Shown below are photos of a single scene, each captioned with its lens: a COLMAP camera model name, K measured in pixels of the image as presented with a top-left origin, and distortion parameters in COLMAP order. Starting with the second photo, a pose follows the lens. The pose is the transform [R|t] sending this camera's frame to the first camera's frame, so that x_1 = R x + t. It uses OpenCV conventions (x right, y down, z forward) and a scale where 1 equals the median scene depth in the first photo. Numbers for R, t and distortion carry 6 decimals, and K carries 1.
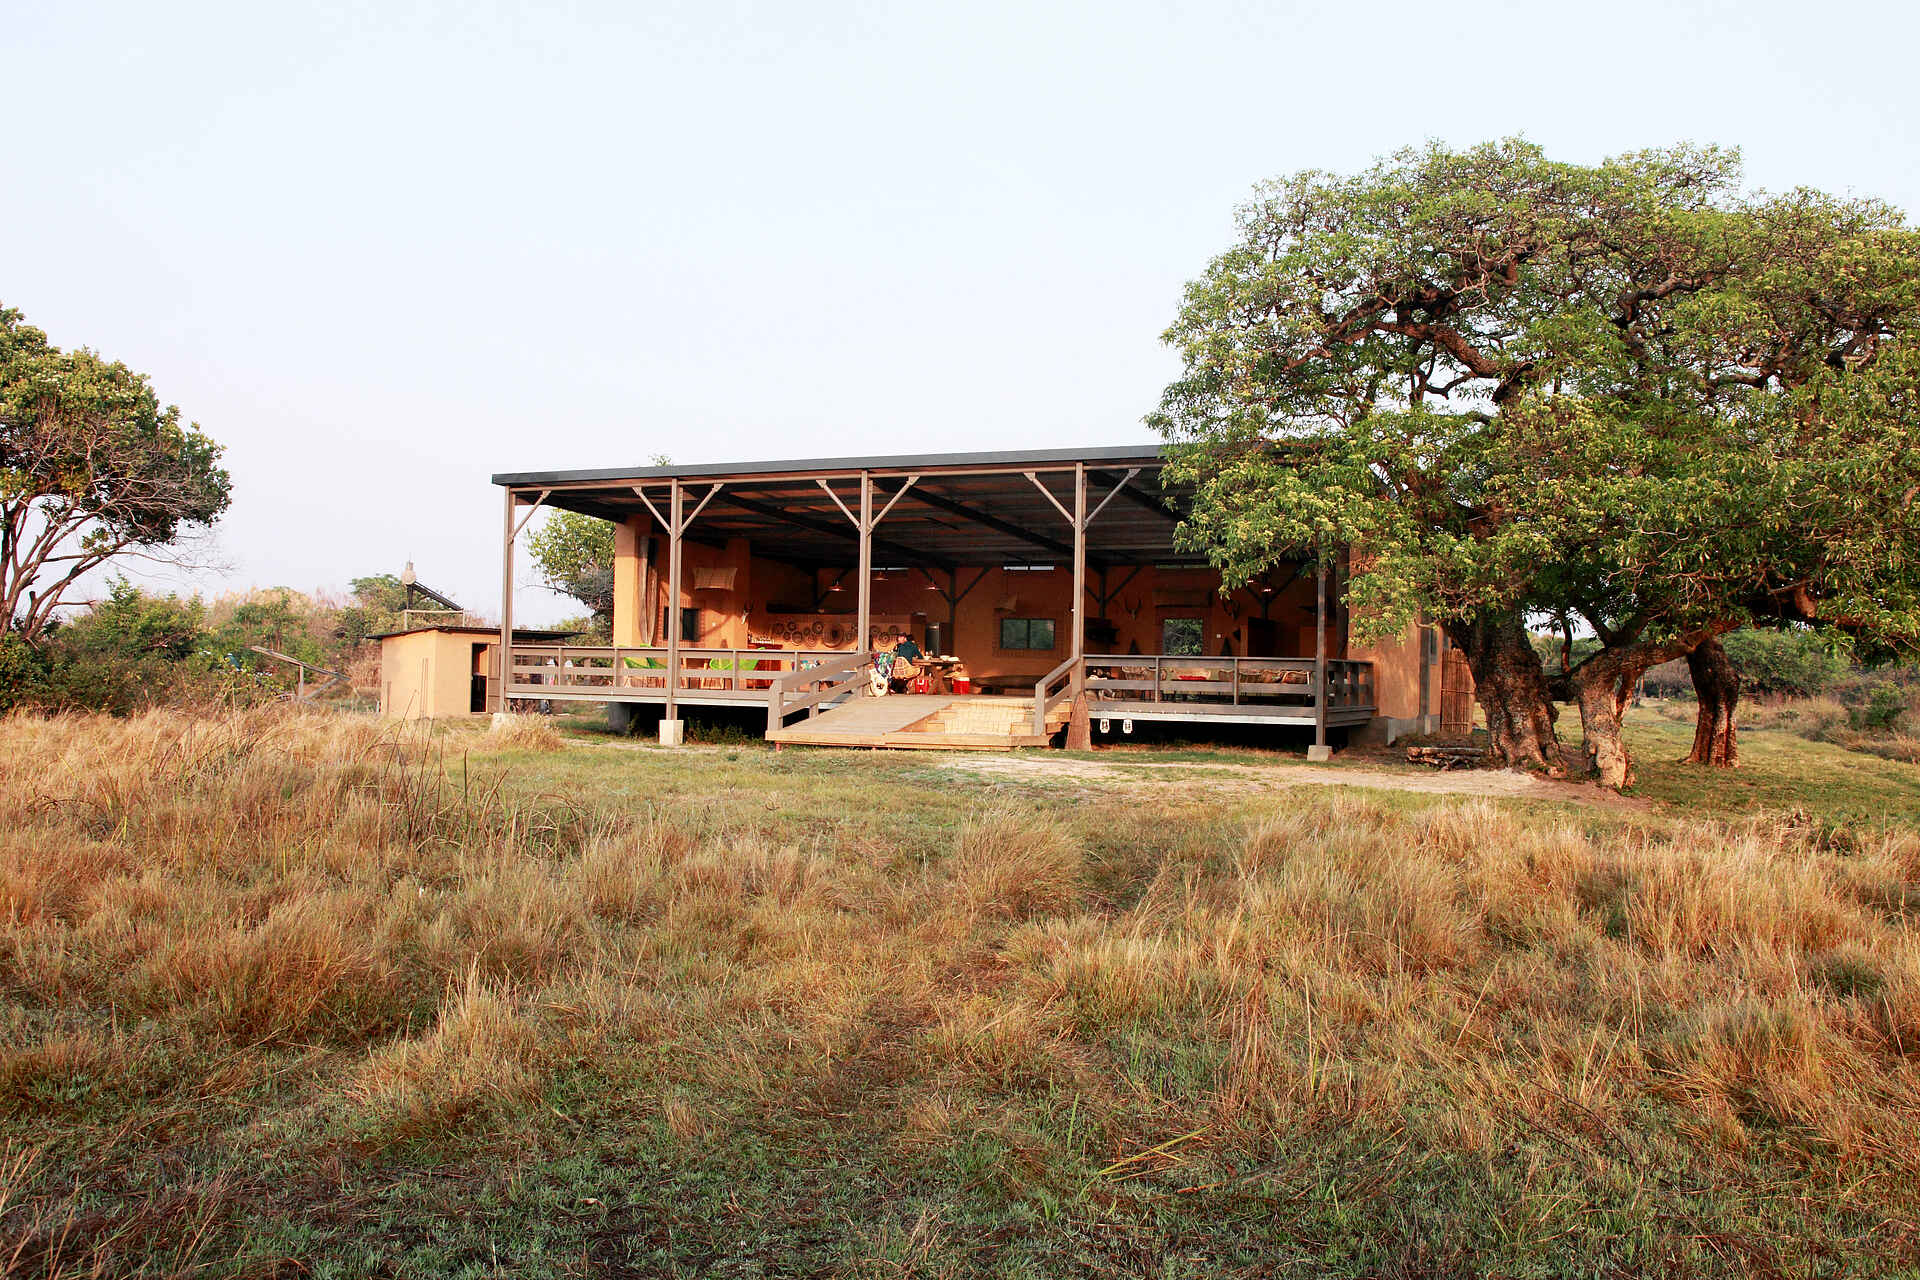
lens RADIAL K [[1632.5, 0, 967.1], [0, 1632.5, 633.5], [0, 0, 1]] dist [-0.027973, 0.003099]
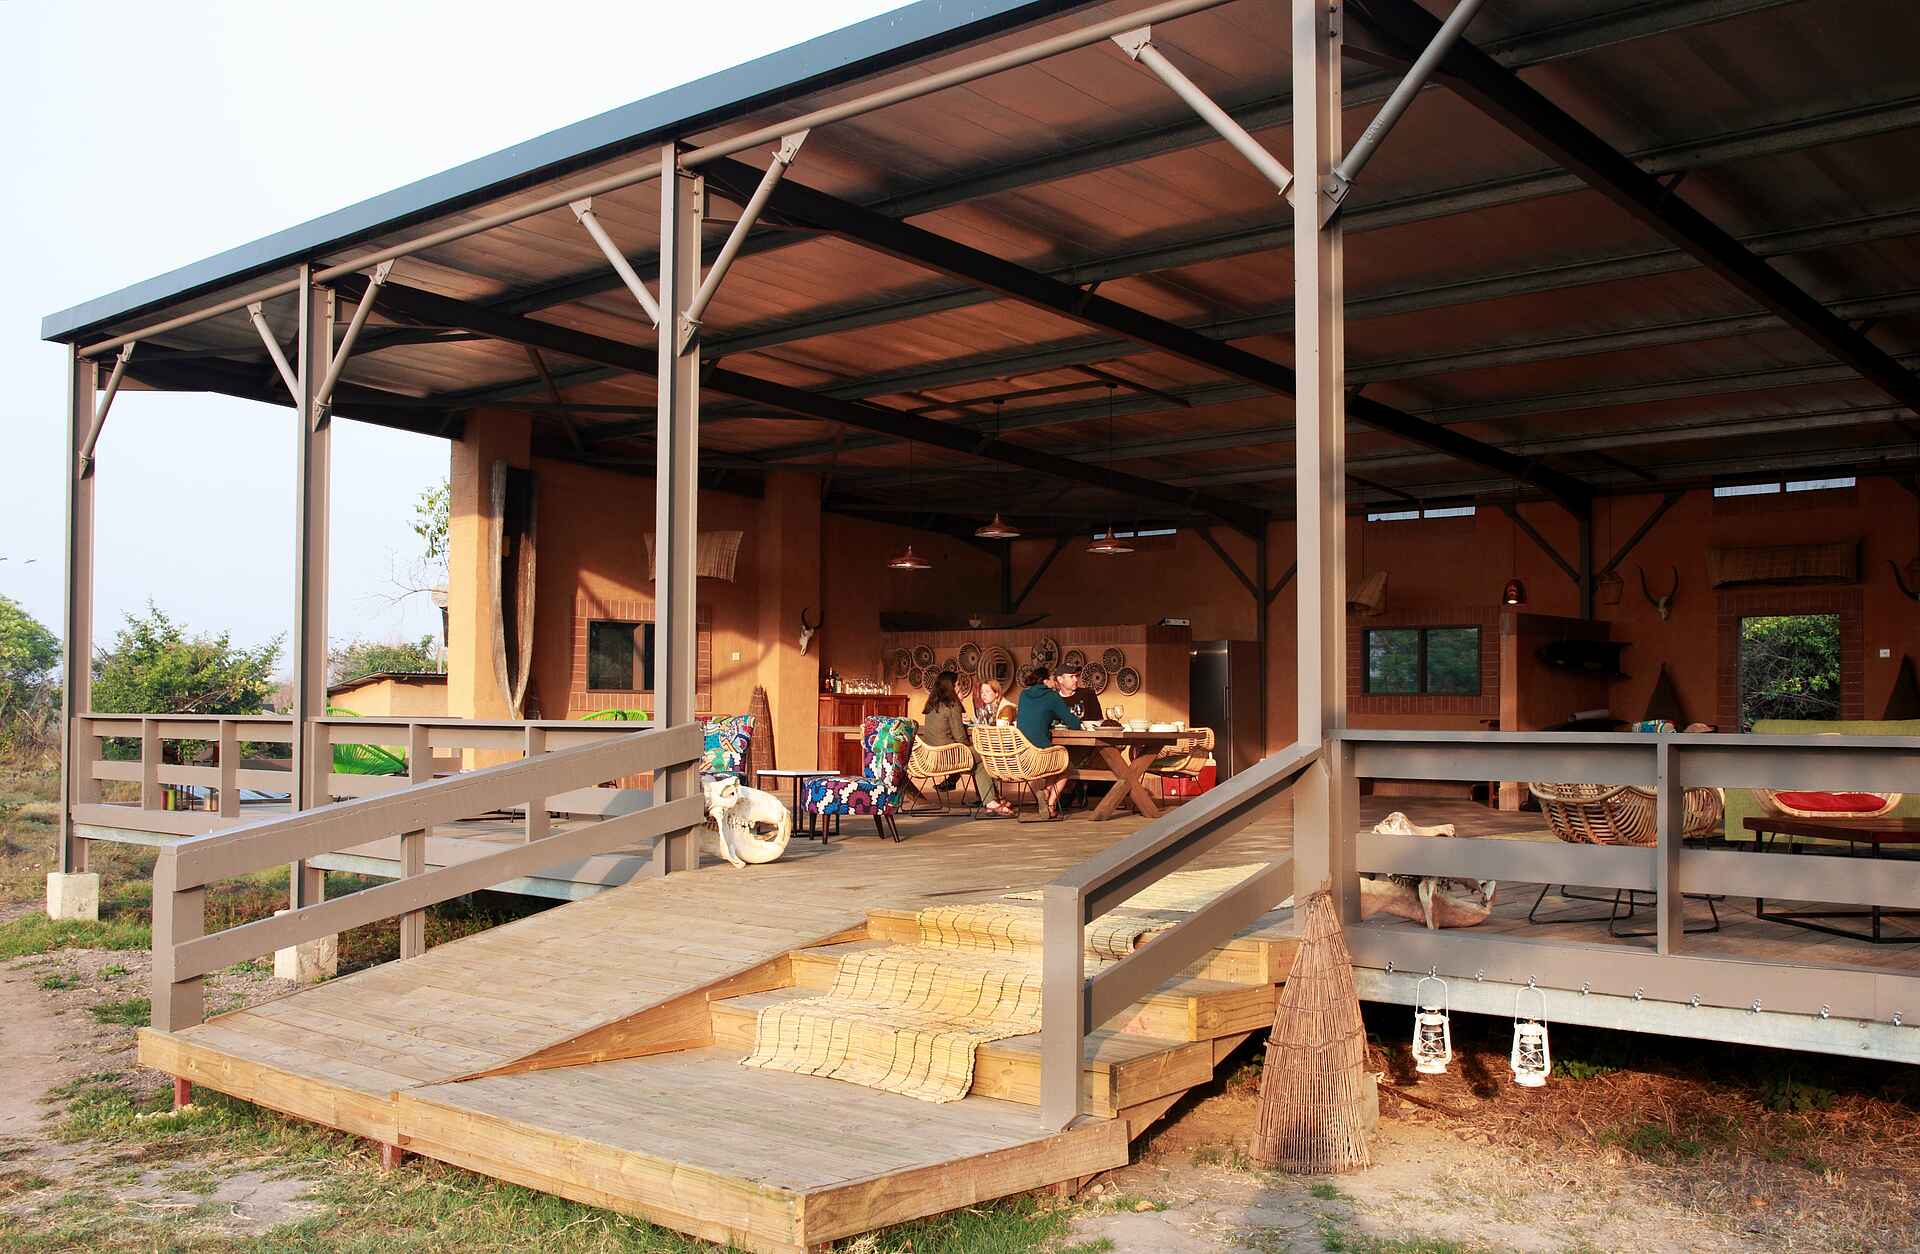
lens RADIAL K [[1876.9, 0, 969.6], [0, 1876.9, 633.0], [0, 0, 1]] dist [-0.039604, 0.000000]
pose [[0.959622, -0.029259, -0.279766, 0.089725], [0.023082, 0.999412, -0.025351, 0.004122], [0.280344, 0.017869, 0.959733, 0.671992]]
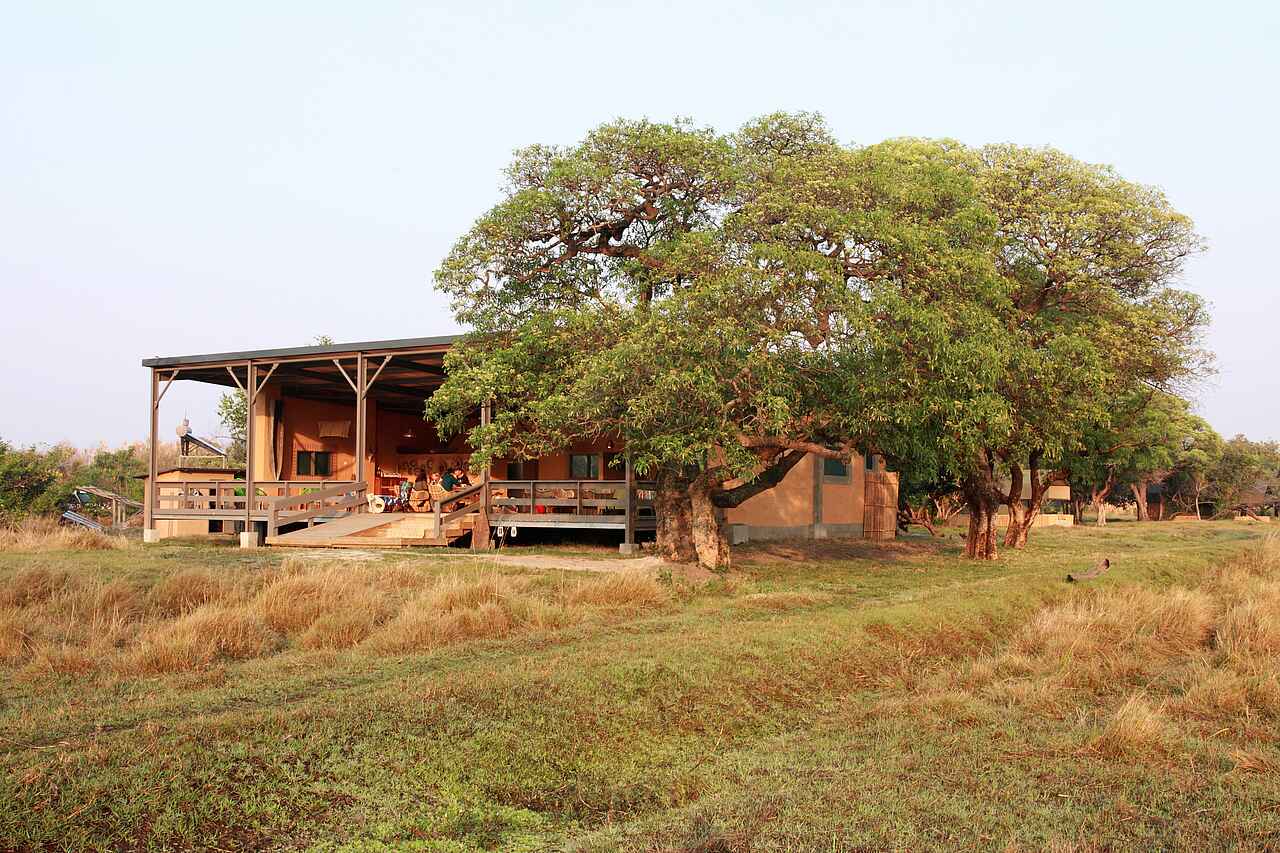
lens RADIAL K [[1456.0, 0, 626.0], [0, 1456.0, 427.2], [0, 0, 1]] dist [-0.009363, 0.000000]
pose [[0.987474, -0.021417, -0.156318, 0.355596], [0.017012, 0.999421, -0.029465, 0.005494], [0.156859, 0.026437, 0.987267, -0.195091]]
